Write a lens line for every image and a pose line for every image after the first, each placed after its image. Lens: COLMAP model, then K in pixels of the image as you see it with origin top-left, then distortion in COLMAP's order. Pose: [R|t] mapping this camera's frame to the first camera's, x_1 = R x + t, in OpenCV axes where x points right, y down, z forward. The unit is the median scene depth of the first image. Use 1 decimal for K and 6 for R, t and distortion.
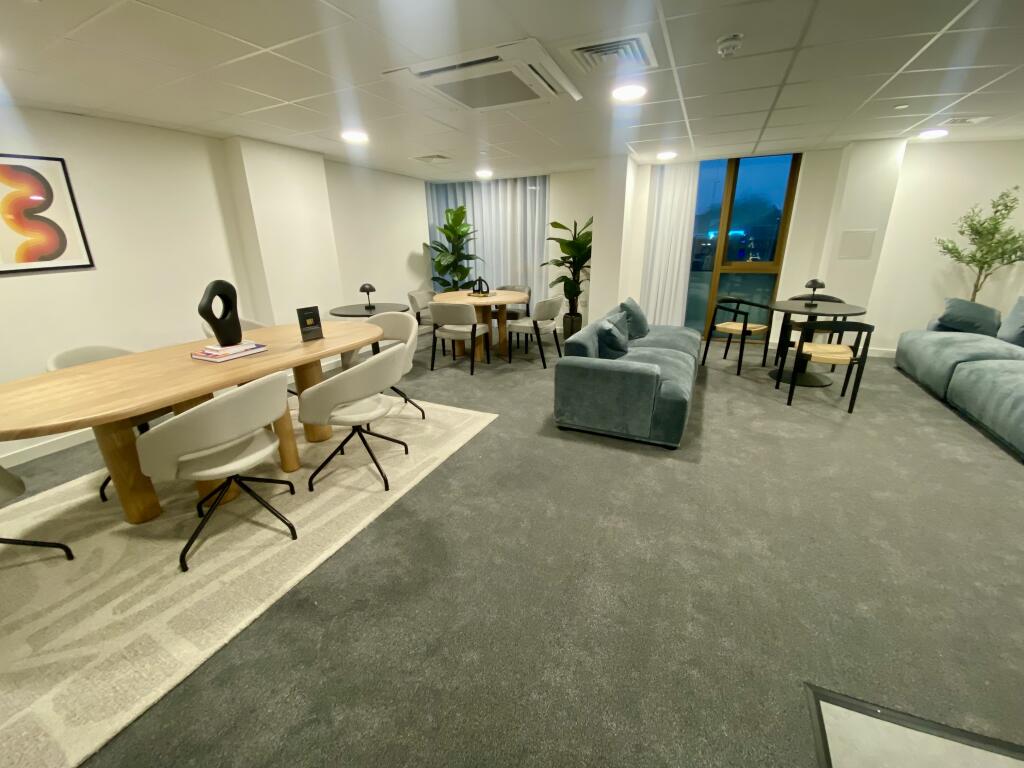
lens RADIAL K [[408.8, 0, 509.4], [0, 408.8, 388.8], [0, 0, 1]] dist [0.020137, -0.020527]
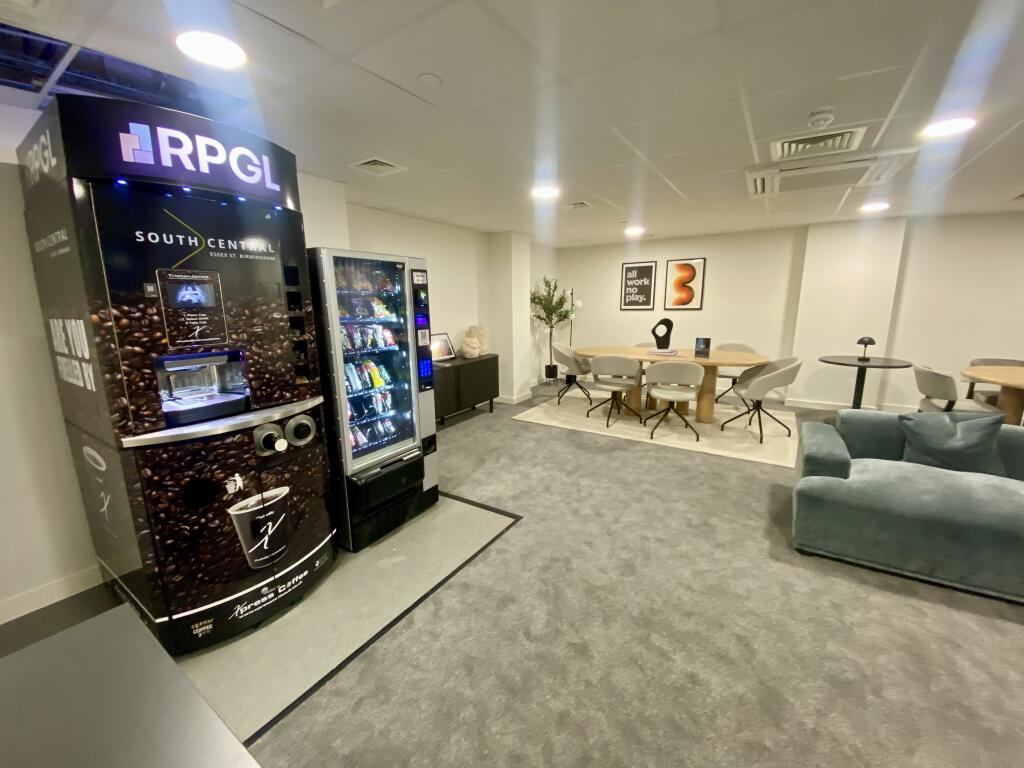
lens RADIAL K [[408.8, 0, 509.4], [0, 408.8, 388.8], [0, 0, 1]] dist [0.020137, -0.020527]
pose [[-0.148763, 0.228693, -0.962065, 1.309741], [-0.311697, 0.912452, 0.265097, -0.206878], [0.938464, 0.339310, -0.064456, 0.416940]]
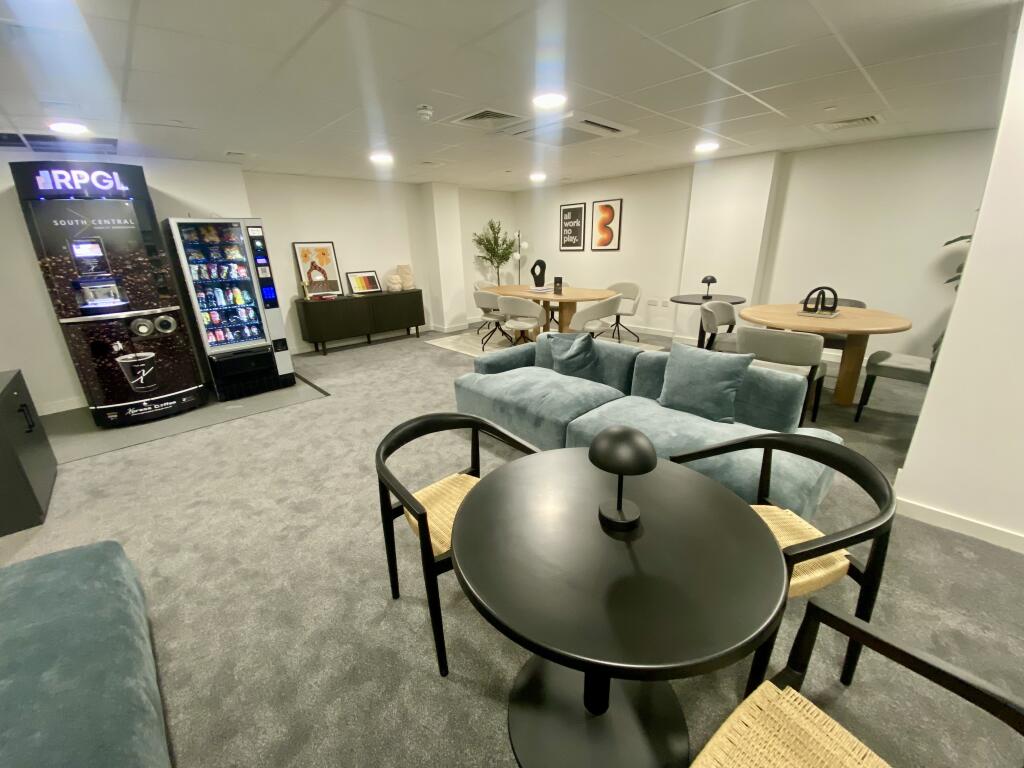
lens RADIAL K [[408.8, 0, 509.4], [0, 408.8, 388.8], [0, 0, 1]] dist [0.020137, -0.020527]
pose [[-0.381116, 0.339498, -0.859937, 1.466822], [-0.273221, 0.847234, 0.455571, -0.569280], [0.883233, 0.408578, -0.230136, 1.445545]]
